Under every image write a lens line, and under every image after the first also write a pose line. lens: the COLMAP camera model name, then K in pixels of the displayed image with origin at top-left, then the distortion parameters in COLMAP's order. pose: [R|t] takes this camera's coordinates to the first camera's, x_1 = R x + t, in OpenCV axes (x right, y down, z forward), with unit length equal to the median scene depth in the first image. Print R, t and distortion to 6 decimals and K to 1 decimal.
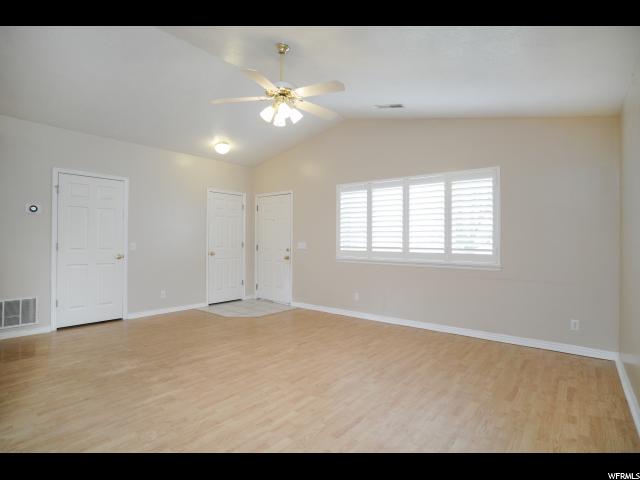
lens RADIAL K [[334.3, 0, 316.0], [0, 334.3, 237.4], [0, 0, 1]] dist [-0.066636, 0.000647]
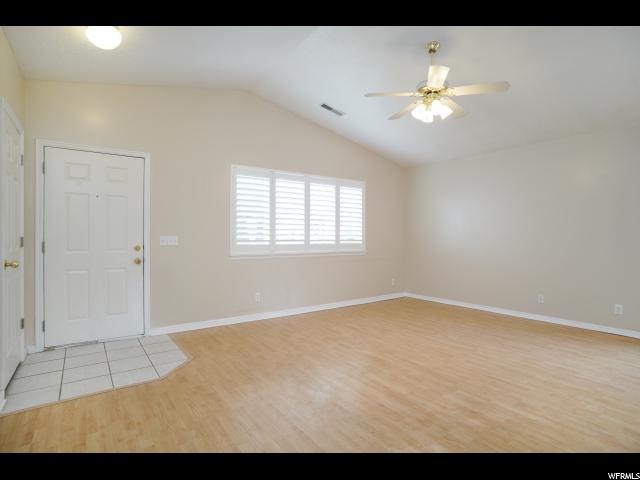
lens RADIAL K [[337.2, 0, 317.9], [0, 337.2, 238.6], [0, 0, 1]] dist [-0.071414, 0.039063]
pose [[0.249914, -0.015825, 0.968139, -0.908514], [-0.012840, 0.999724, 0.019655, 0.005807], [-0.968183, -0.017343, 0.249642, 0.812099]]
